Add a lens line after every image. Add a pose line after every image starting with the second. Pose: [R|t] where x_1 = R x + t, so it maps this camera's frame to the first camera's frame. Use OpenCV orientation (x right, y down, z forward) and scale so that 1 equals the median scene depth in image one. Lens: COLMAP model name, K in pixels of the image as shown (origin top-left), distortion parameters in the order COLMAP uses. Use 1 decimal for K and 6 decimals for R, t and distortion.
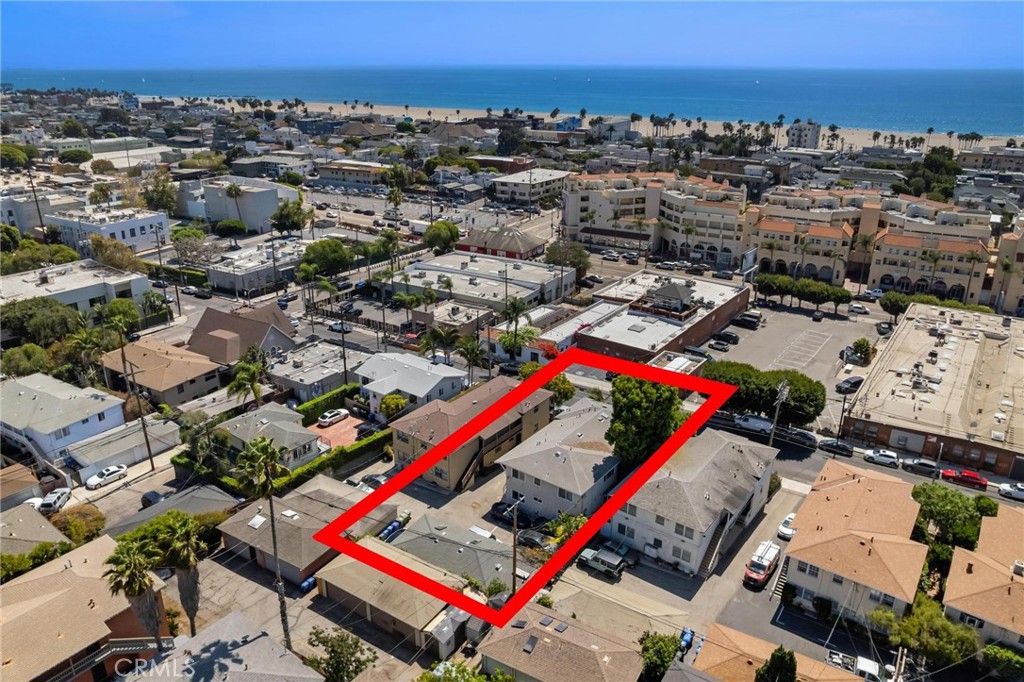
lens RADIAL K [[692.1, 0, 512.0], [0, 692.1, 341.0], [0, 0, 1]] dist [-0.069456, -0.000441]
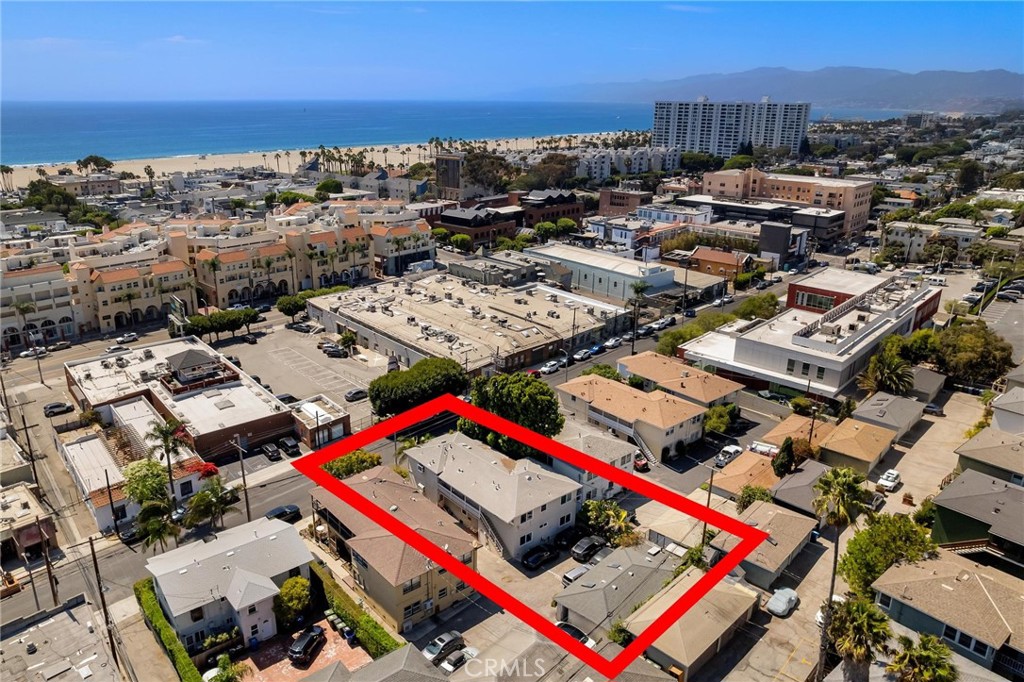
lens RADIAL K [[692.1, 0, 512.0], [0, 692.1, 341.0], [0, 0, 1]] dist [-0.069456, -0.000441]
pose [[0.224299, -0.316986, 0.921526, -0.470300], [0.356796, 0.906674, 0.225033, -0.146470], [-0.906856, 0.278322, 0.316465, 0.384661]]
